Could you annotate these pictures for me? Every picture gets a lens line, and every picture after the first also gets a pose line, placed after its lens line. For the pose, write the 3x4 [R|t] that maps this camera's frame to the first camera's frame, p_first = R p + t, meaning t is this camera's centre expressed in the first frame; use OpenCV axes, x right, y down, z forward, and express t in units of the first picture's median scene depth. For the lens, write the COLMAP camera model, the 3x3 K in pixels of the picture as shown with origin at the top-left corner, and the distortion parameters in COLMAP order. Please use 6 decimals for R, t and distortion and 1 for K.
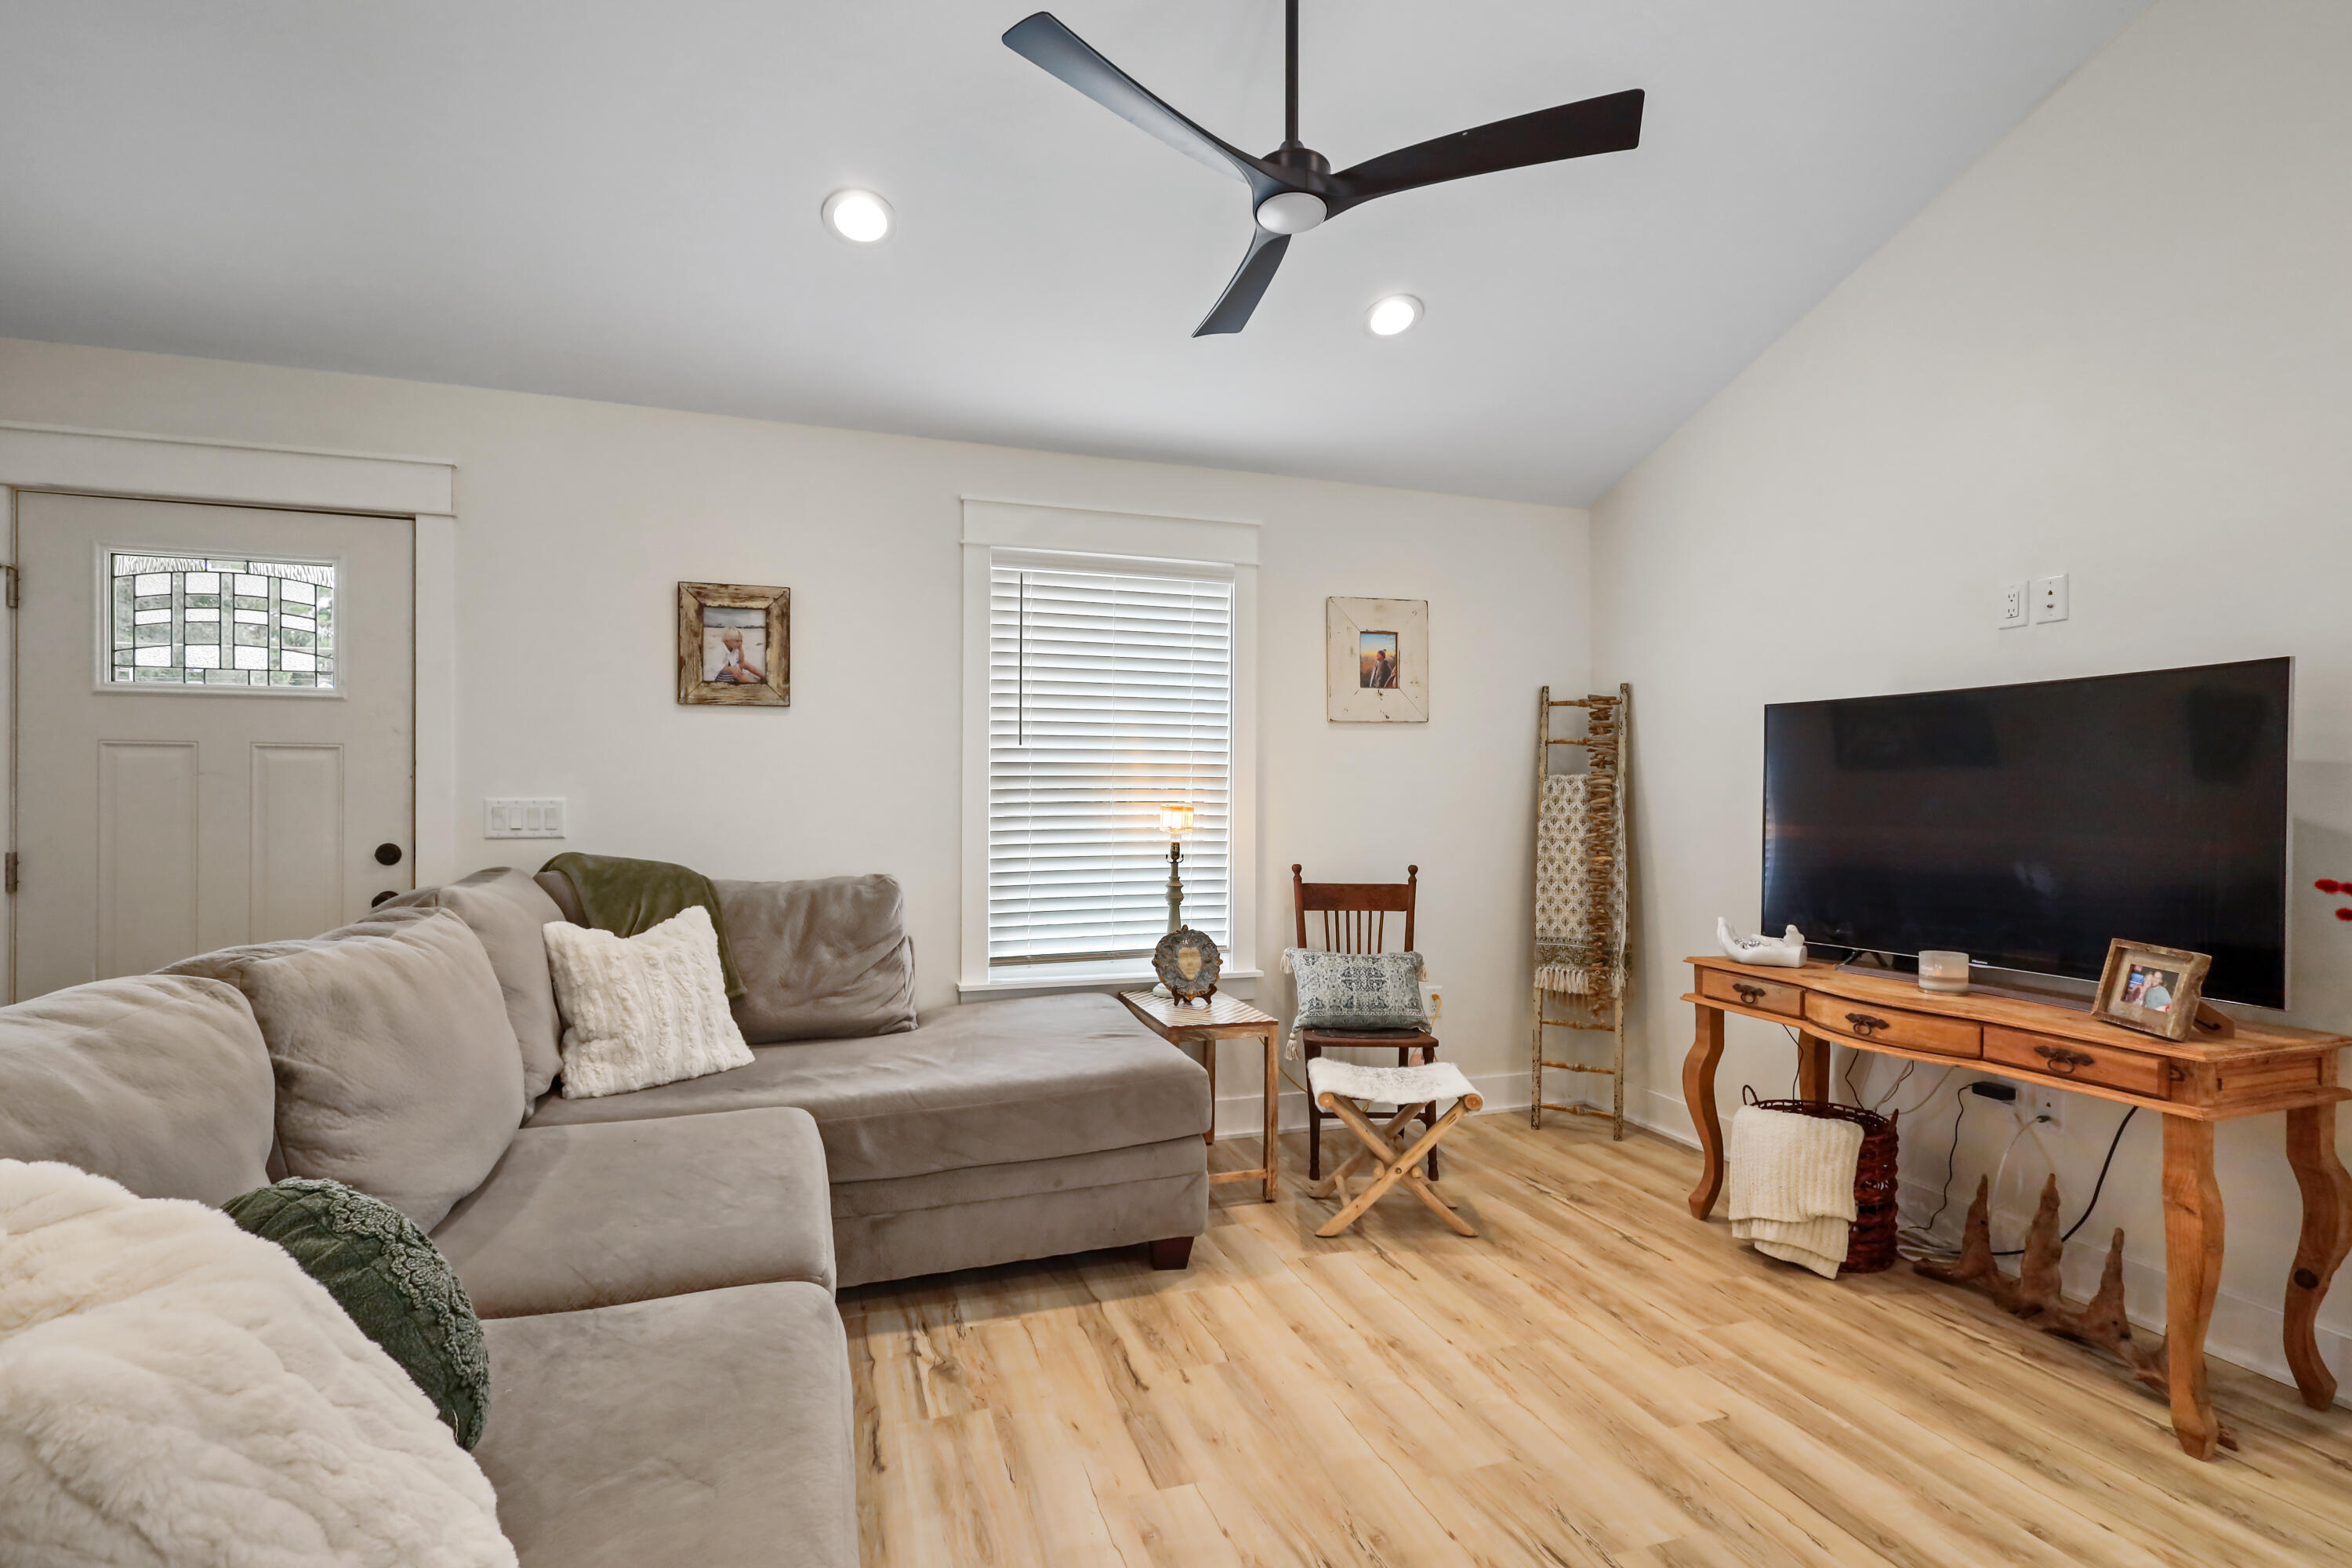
lens RADIAL K [[1097.5, 0, 1170.8], [0, 1097.5, 793.7], [0, 0, 1]] dist [0.001263, 0.000198]
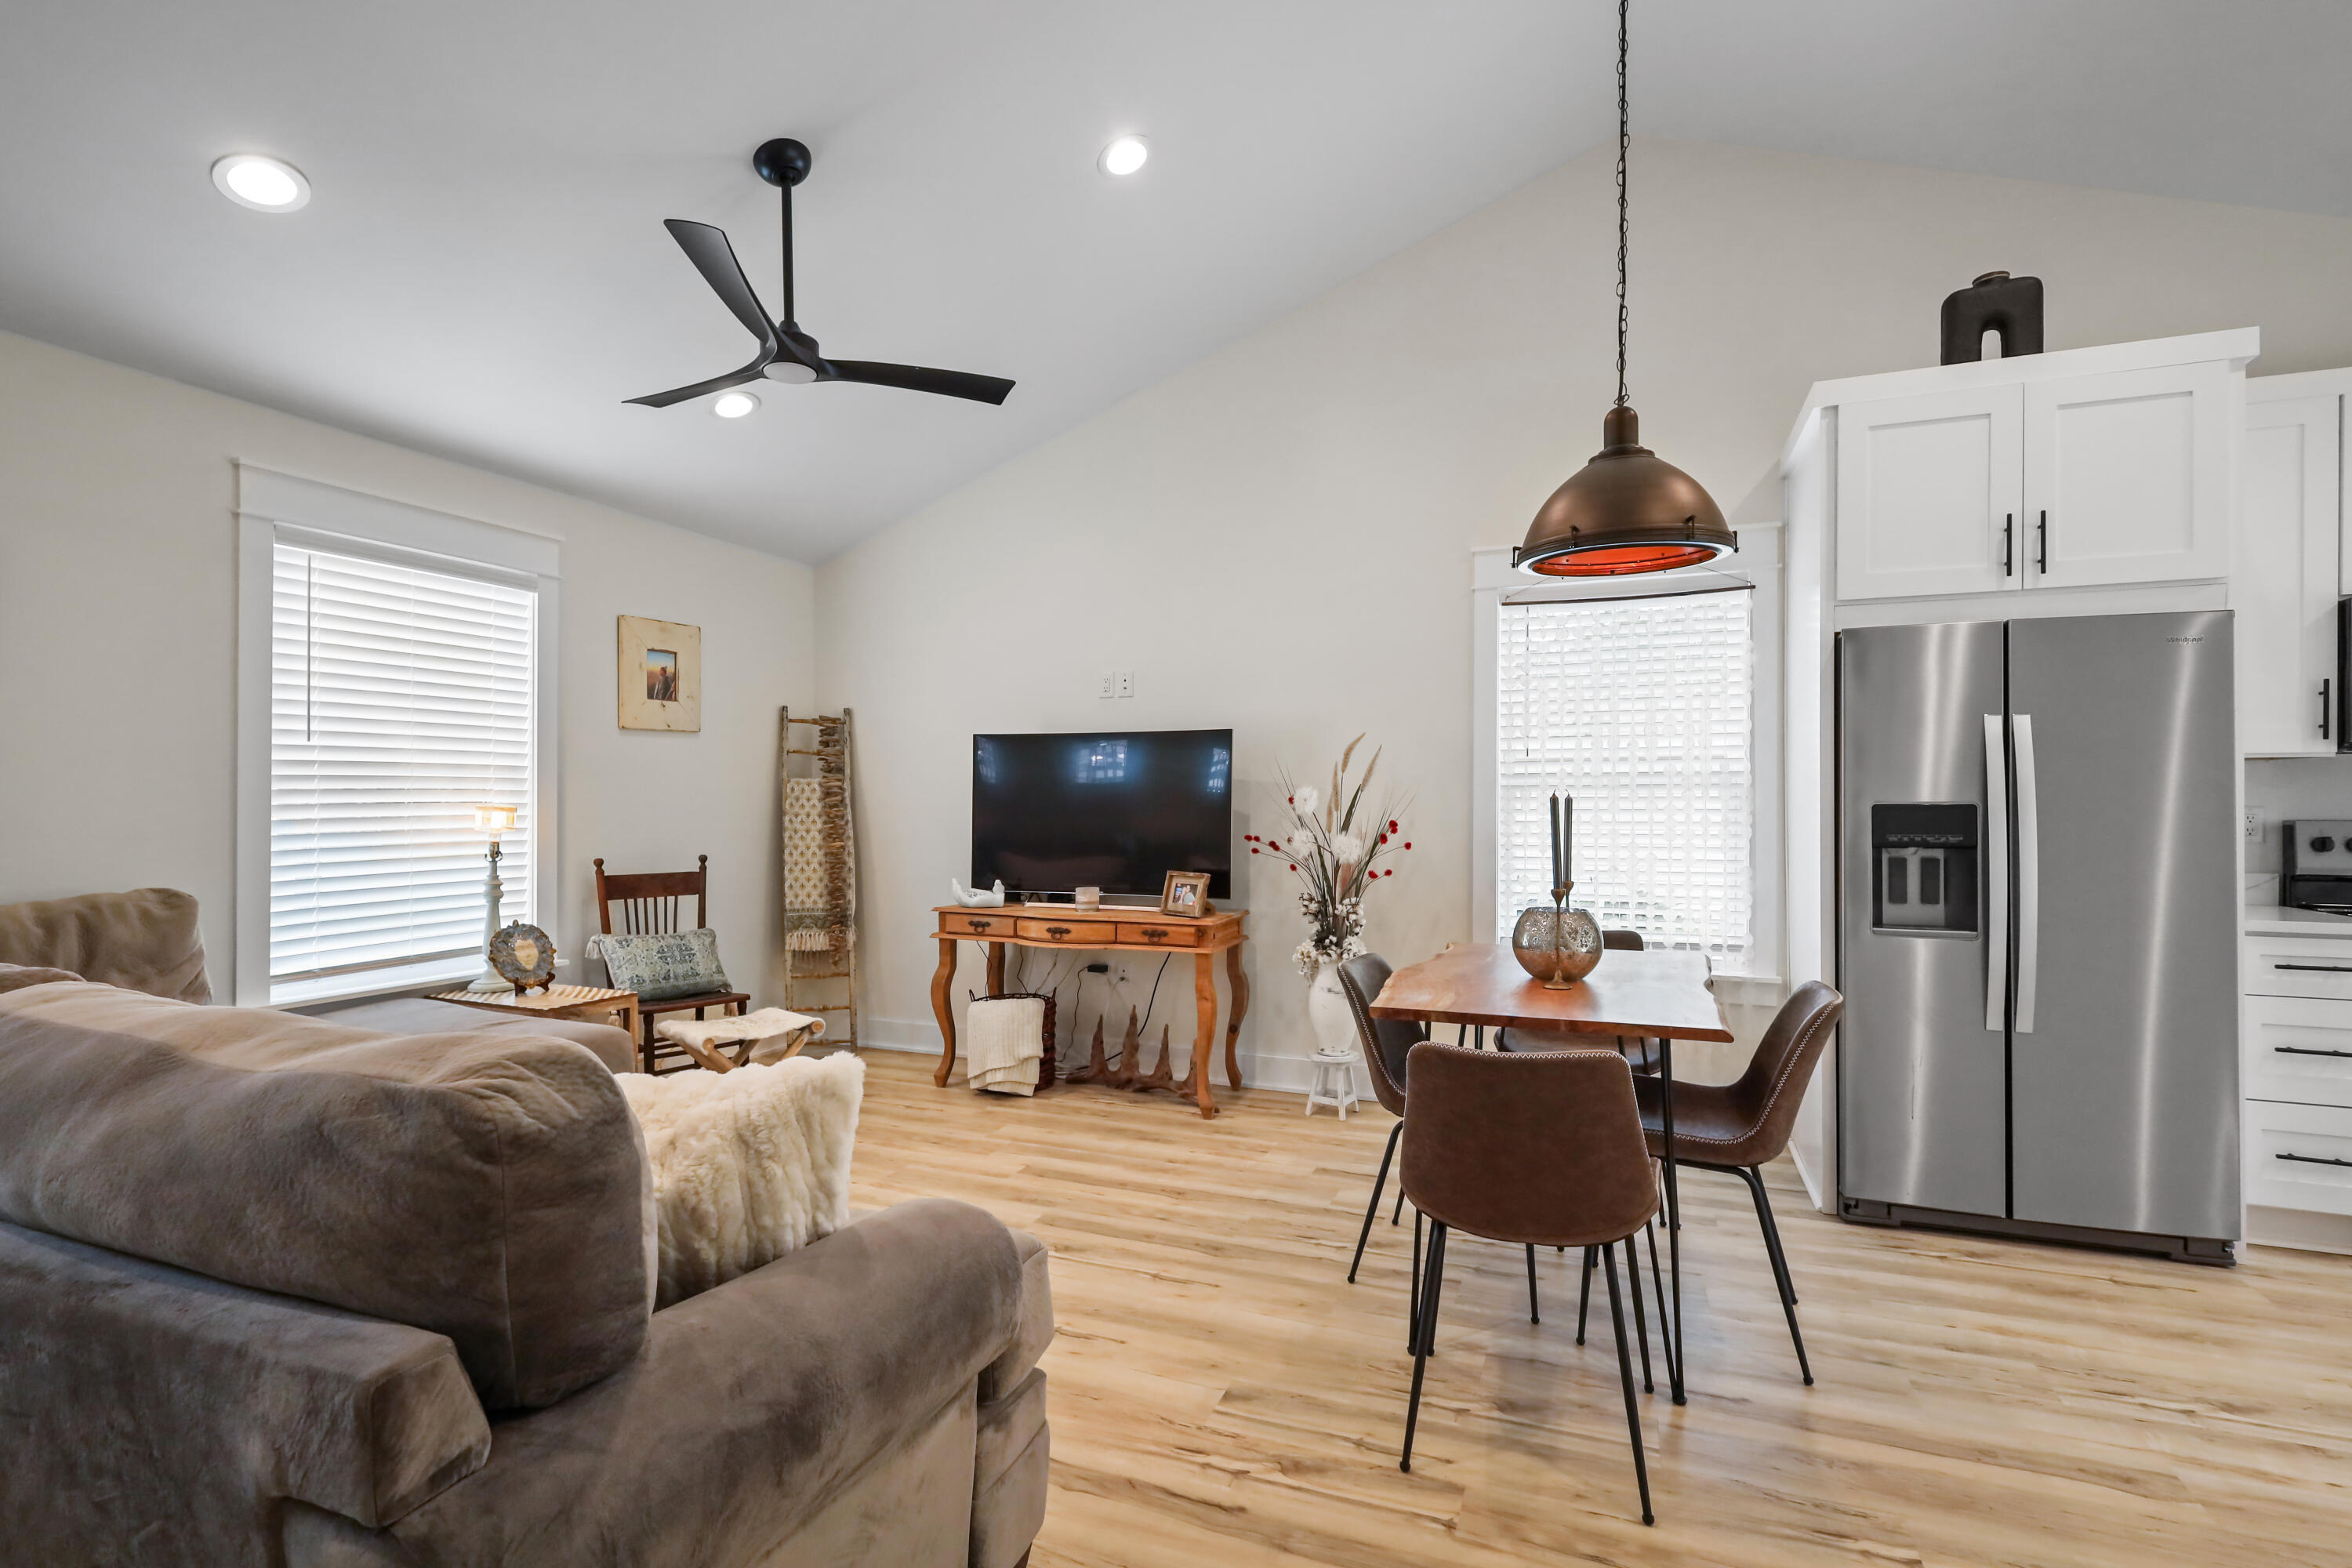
lens RADIAL K [[1097.5, 0, 1165.7], [0, 1097.5, 795.1], [0, 0, 1]] dist [0.001263, 0.000198]
pose [[0.651011, -0.000690, 0.759068, -0.401924], [-0.002659, 0.999991, 0.003190, -0.004230], [-0.759064, -0.004095, 0.651003, -0.160946]]
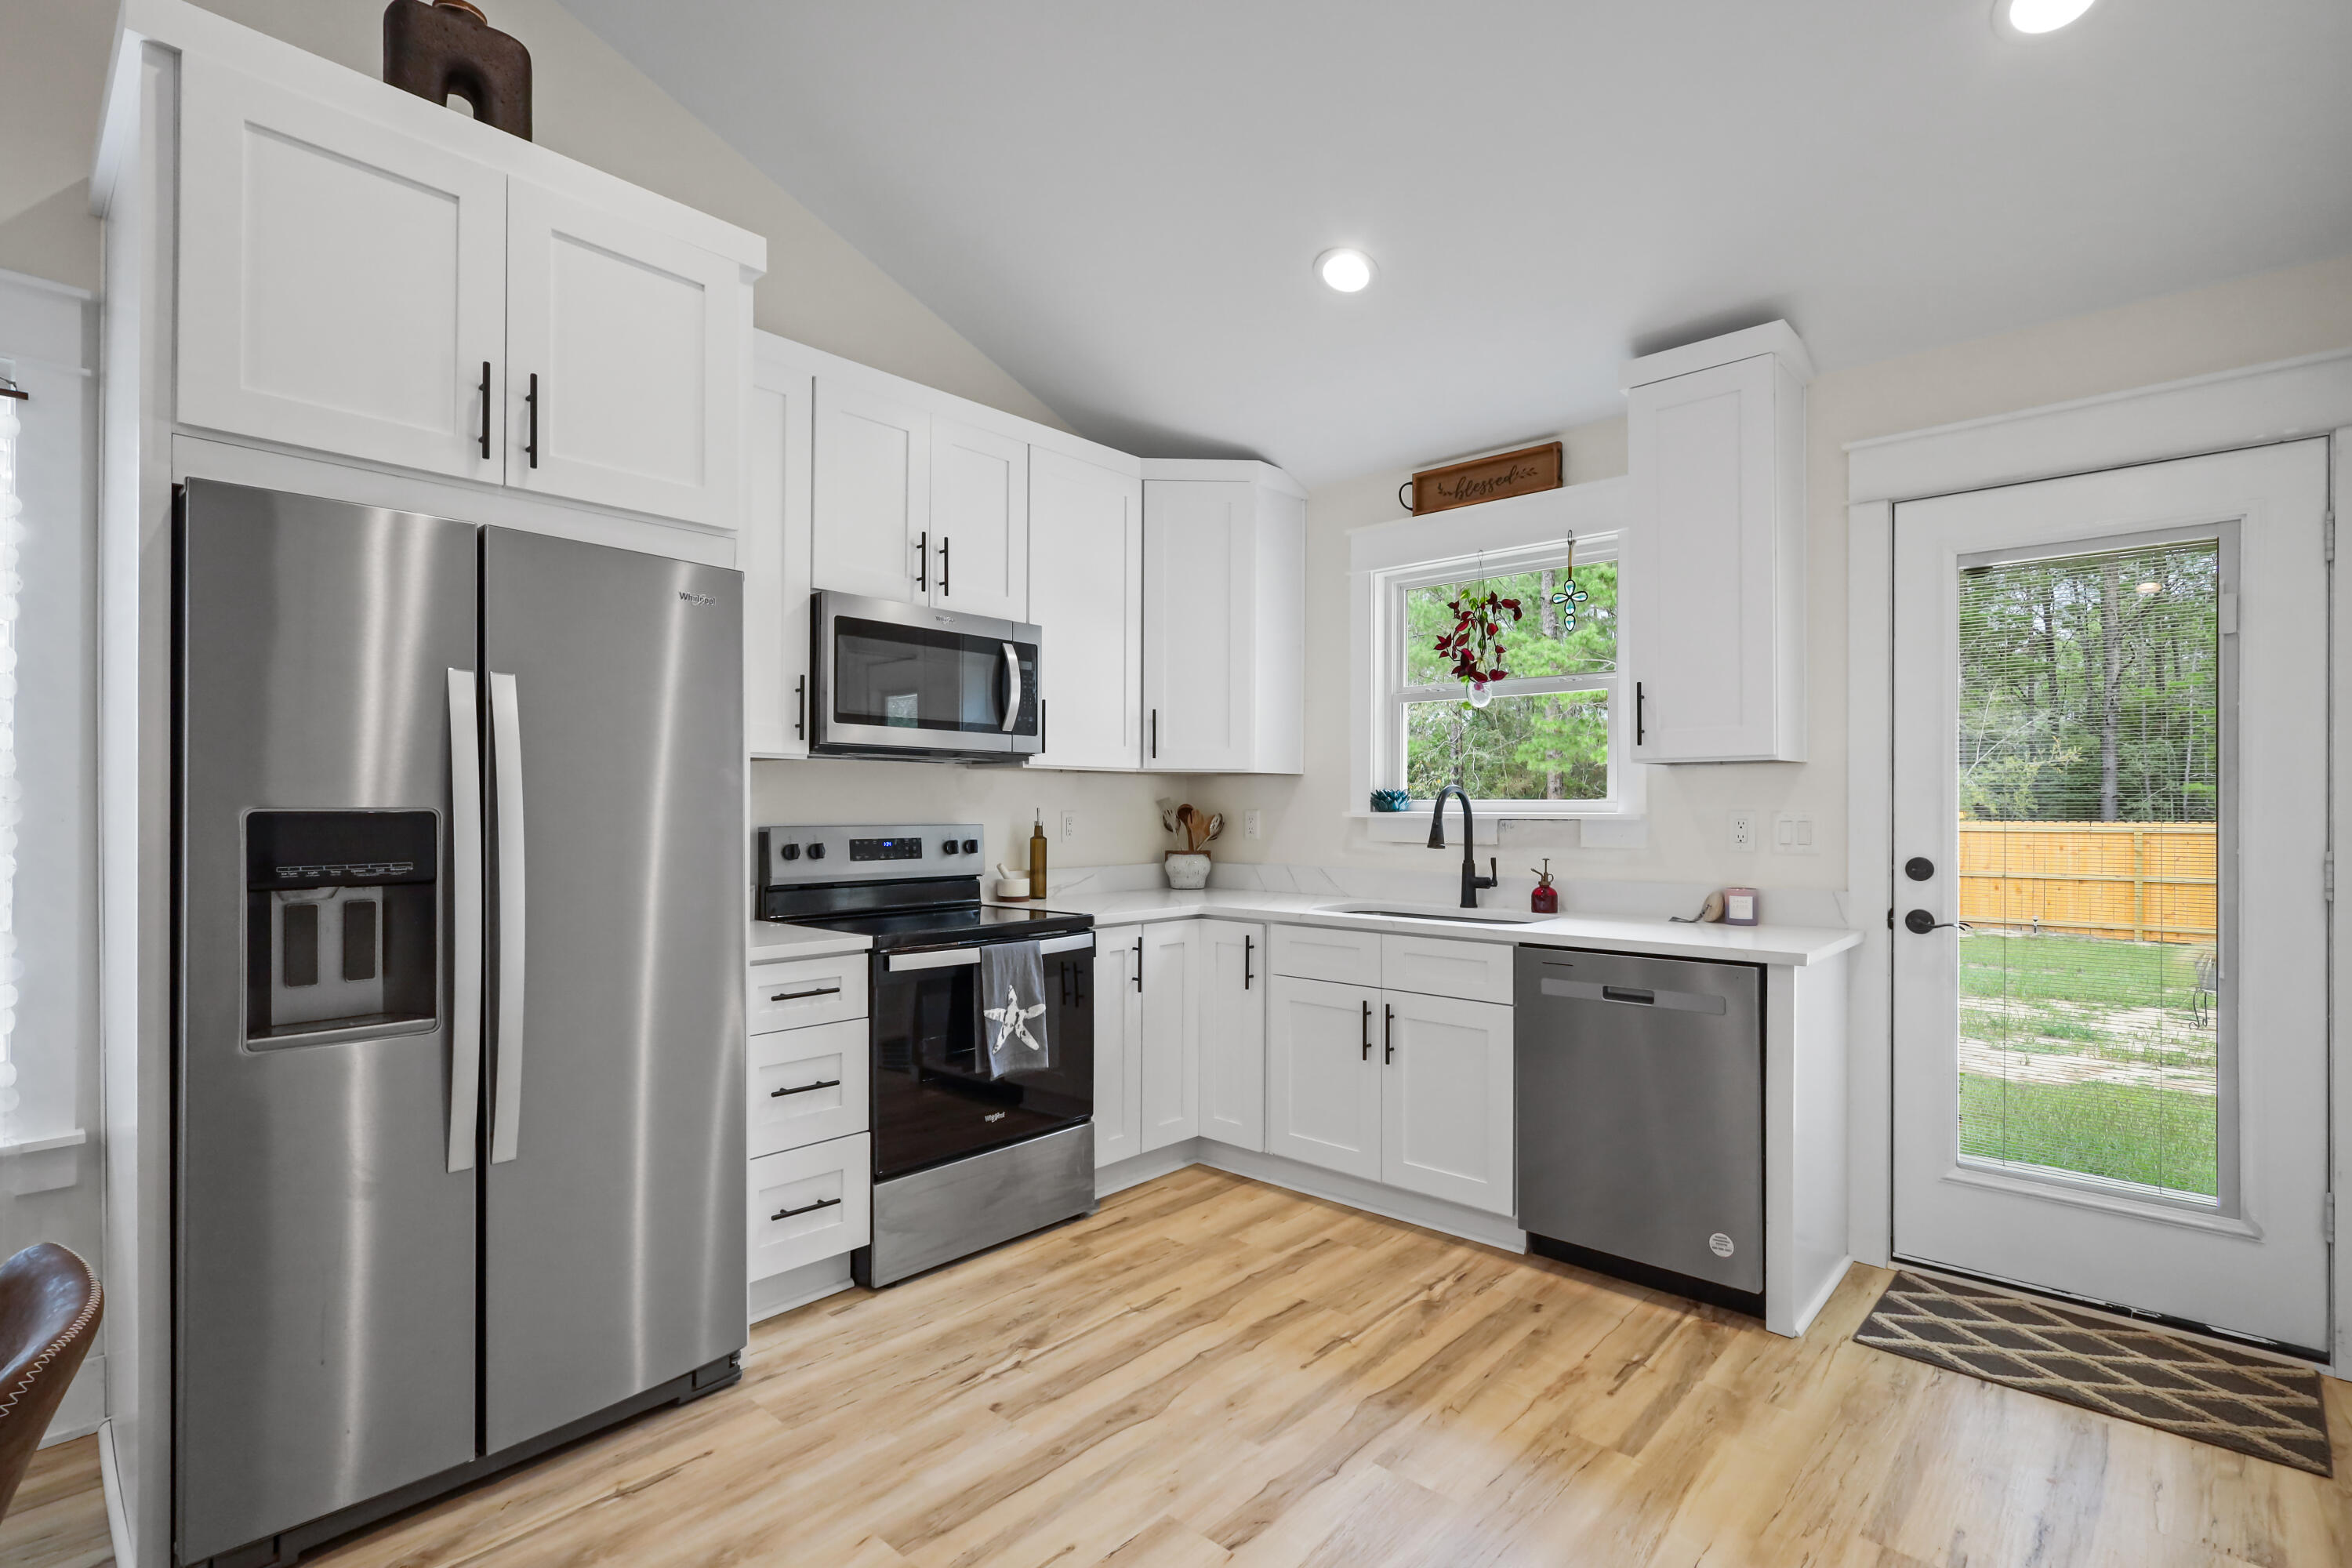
lens RADIAL K [[1097.5, 0, 1183.3], [0, 1097.5, 804.5], [0, 0, 1]] dist [0.001263, 0.000198]
pose [[-0.498301, -0.004520, 0.866992, 0.032099], [-0.010390, 0.999946, -0.000759, -0.002863], [-0.866942, -0.009387, -0.498321, -0.131428]]
